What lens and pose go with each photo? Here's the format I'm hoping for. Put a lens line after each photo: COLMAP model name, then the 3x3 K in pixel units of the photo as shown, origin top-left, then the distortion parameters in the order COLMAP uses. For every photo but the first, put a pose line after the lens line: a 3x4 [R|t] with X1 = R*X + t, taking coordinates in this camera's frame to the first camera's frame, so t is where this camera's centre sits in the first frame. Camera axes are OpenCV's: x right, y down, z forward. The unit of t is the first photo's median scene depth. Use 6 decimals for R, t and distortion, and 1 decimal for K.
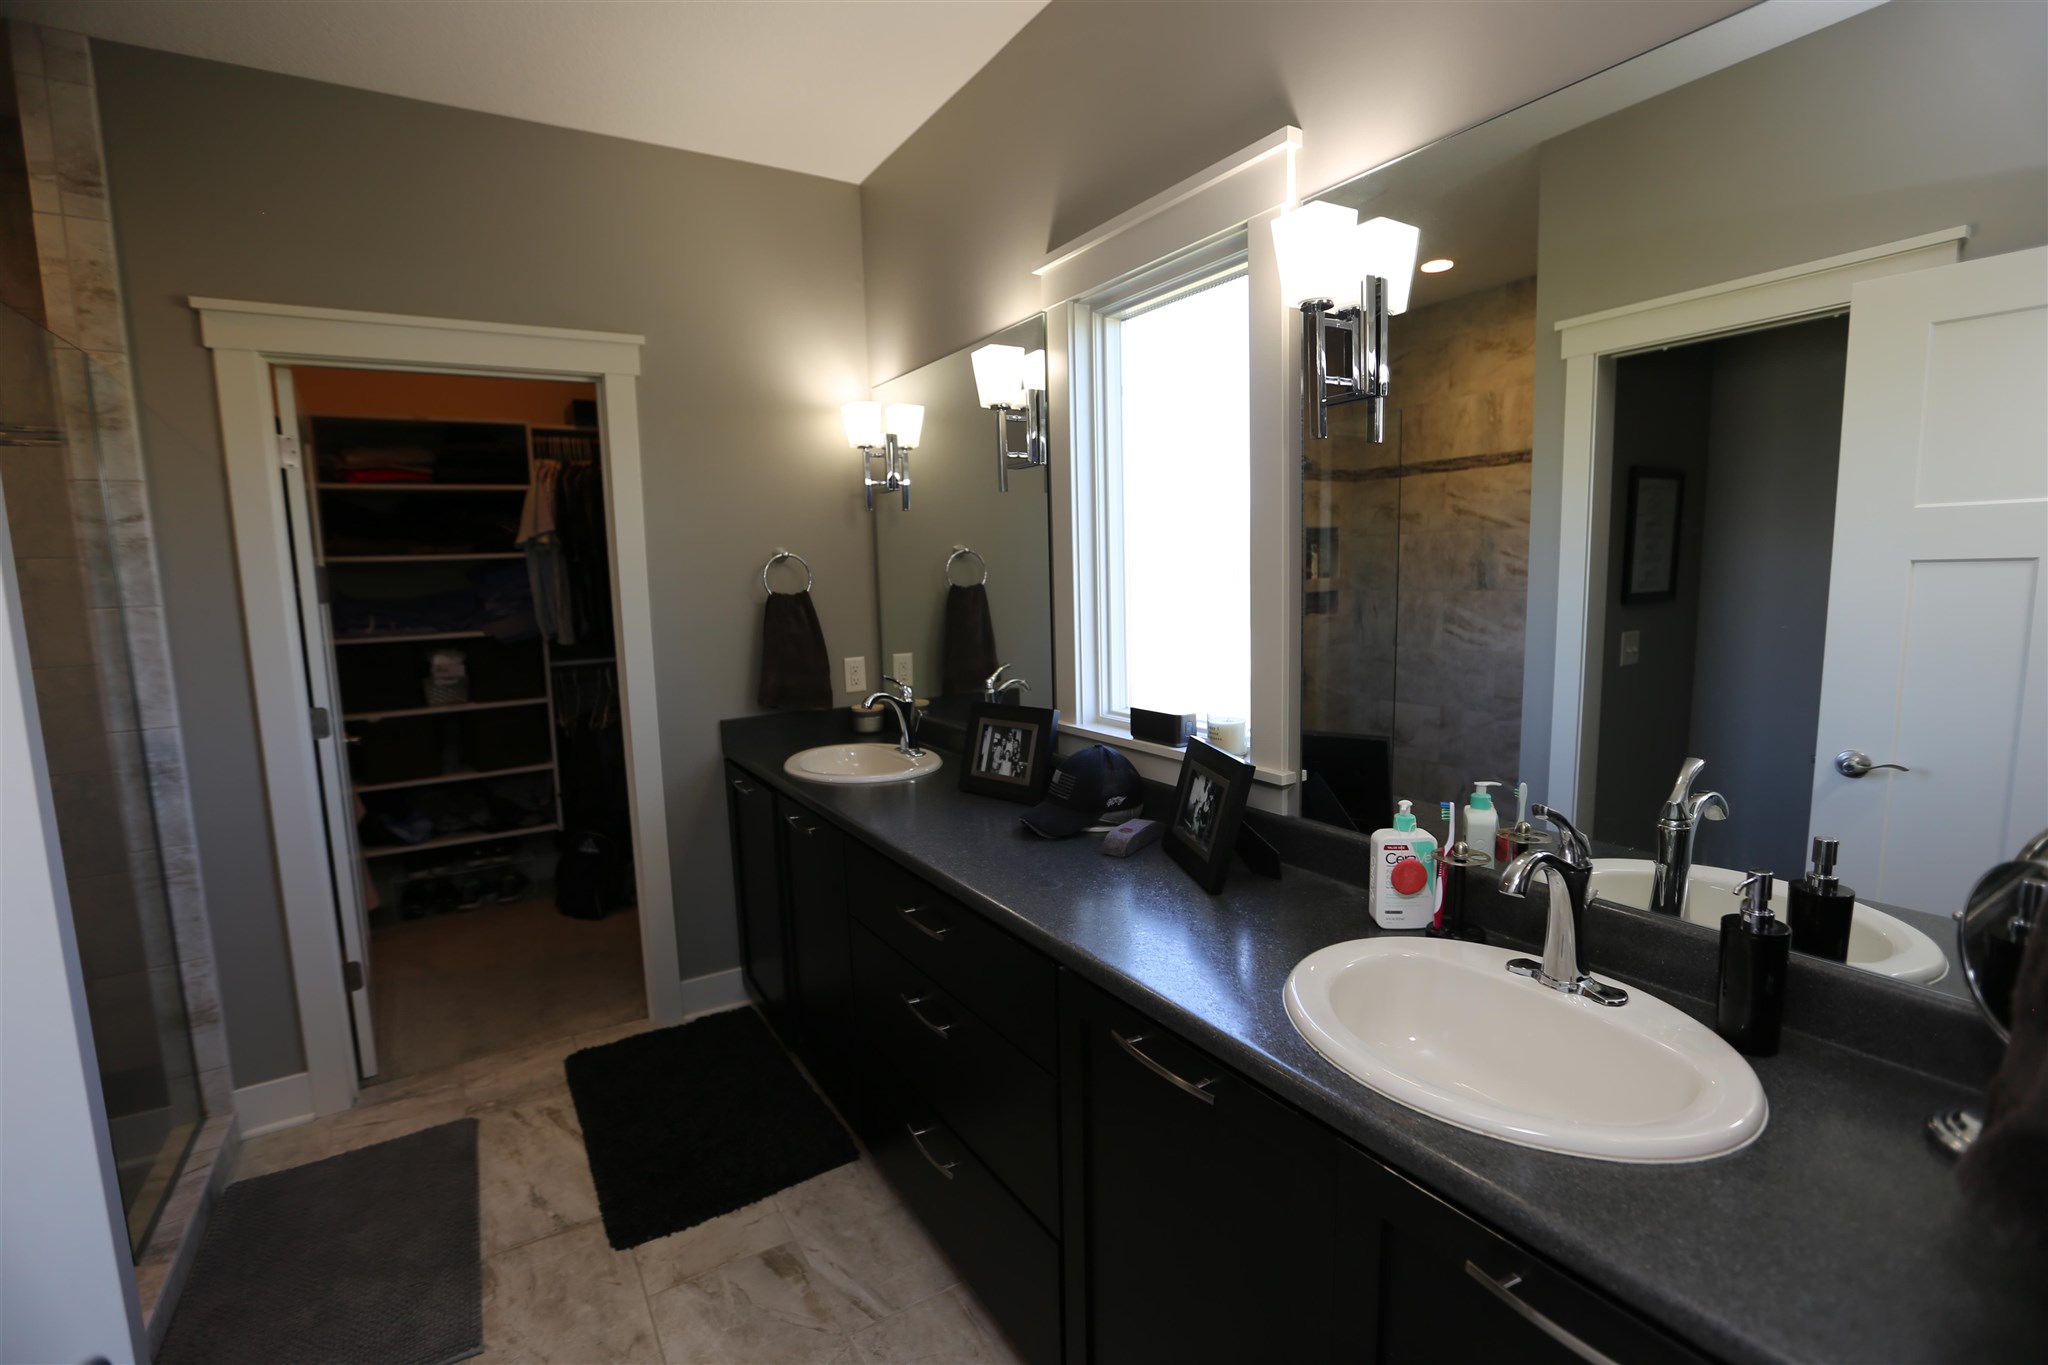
lens RADIAL K [[929.5, 0, 1017.6], [0, 929.5, 682.3], [0, 0, 1]] dist [-0.040668, 0.009746]
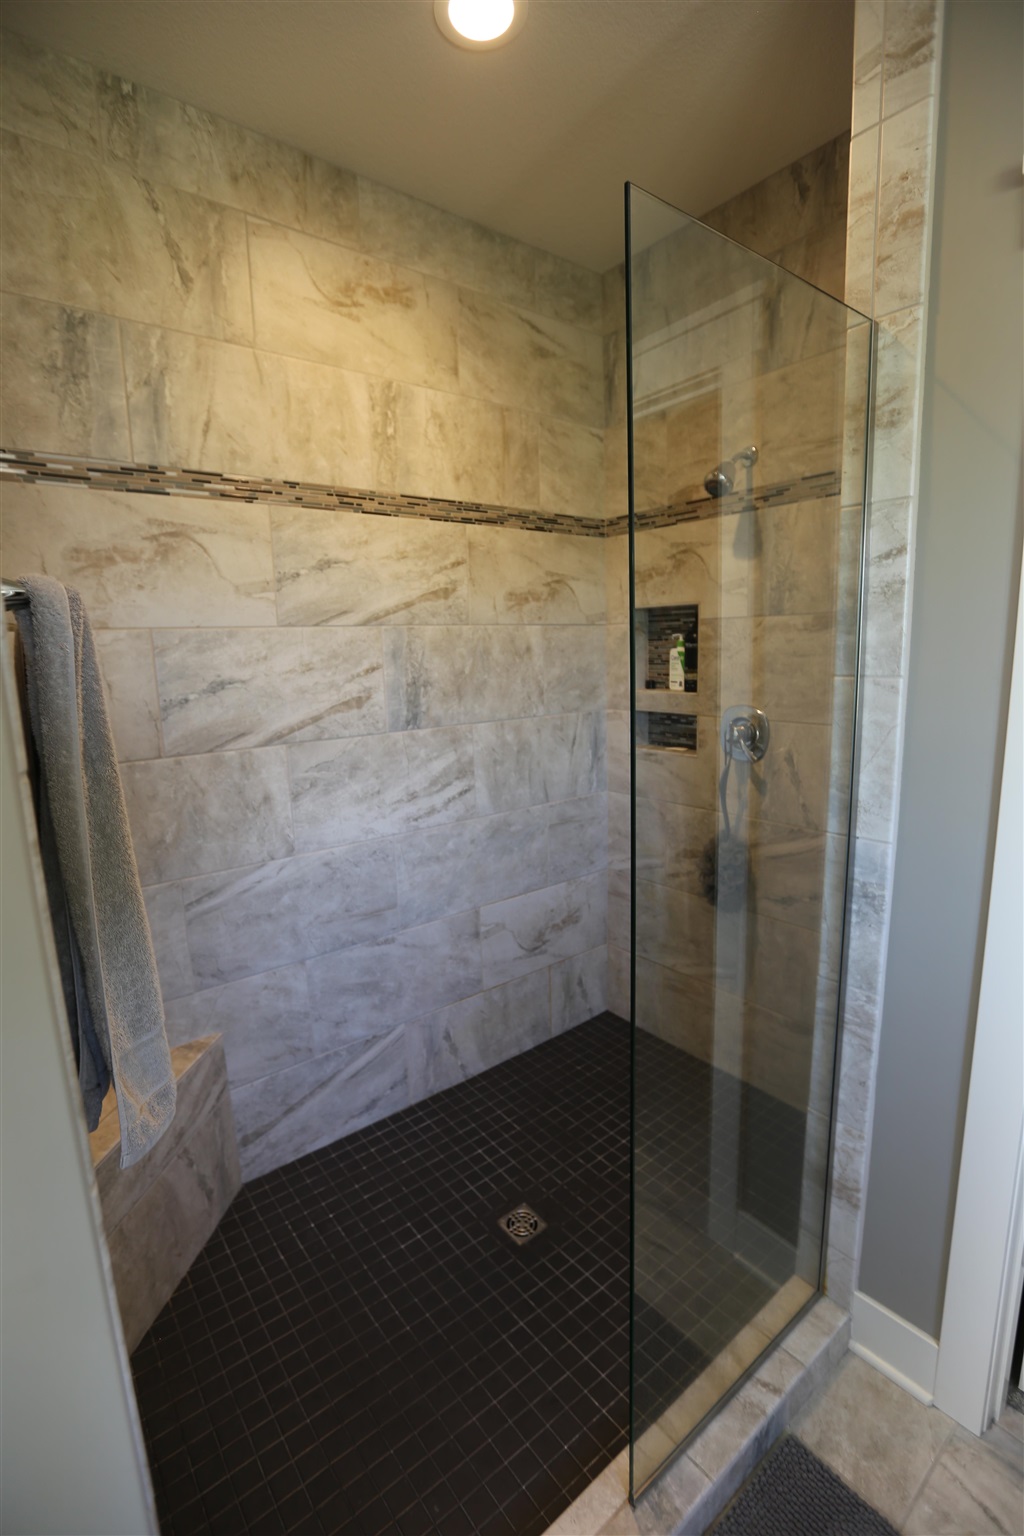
lens RADIAL K [[697.1, 0, 509.5], [0, 697.1, 766.0], [0, 0, 1]] dist [-0.040668, 0.009746]
pose [[0.131630, 0.192966, -0.972336, -0.451177], [-0.106972, 0.977908, 0.179590, -0.080491], [0.985510, 0.080374, 0.149364, 0.619281]]
